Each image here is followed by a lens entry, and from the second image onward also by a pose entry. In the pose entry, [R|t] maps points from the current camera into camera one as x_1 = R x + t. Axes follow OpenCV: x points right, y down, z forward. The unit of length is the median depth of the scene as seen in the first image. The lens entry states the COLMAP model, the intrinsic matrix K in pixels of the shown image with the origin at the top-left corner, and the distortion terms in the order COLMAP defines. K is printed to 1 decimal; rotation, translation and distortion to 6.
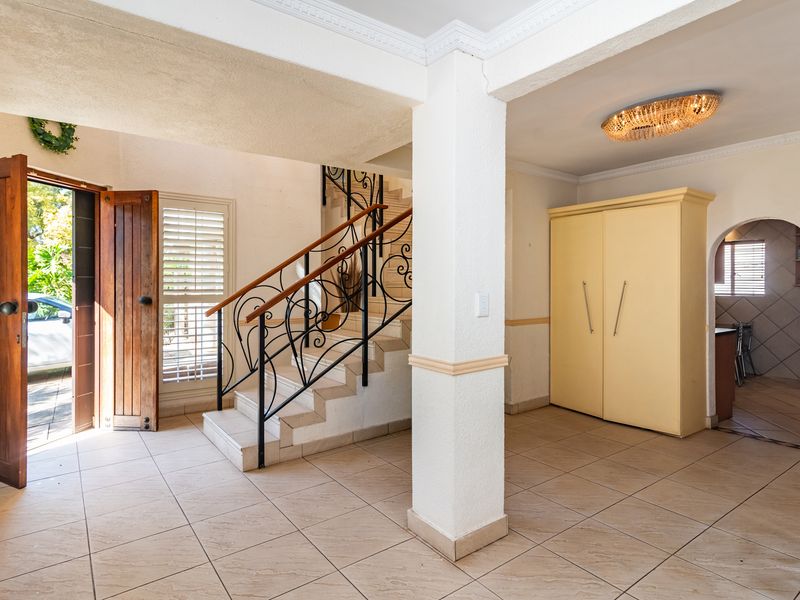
lens RADIAL K [[460.3, 0, 400.9], [0, 460.3, 288.9], [0, 0, 1]] dist [0.028920, -0.000036]
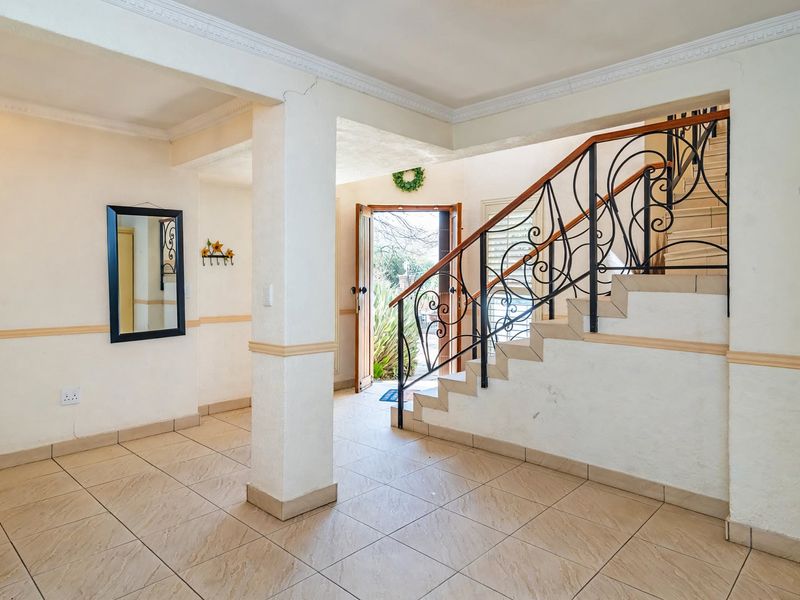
lens RADIAL K [[501.0, 0, 400.0], [0, 501.0, 276.2], [0, 0, 1]] dist [-0.001497, -0.000181]
pose [[0.169298, 0.002199, -0.985563, 0.922426], [-0.014441, 0.999896, -0.000250, -0.010912], [0.985459, 0.014275, 0.169312, 0.718701]]
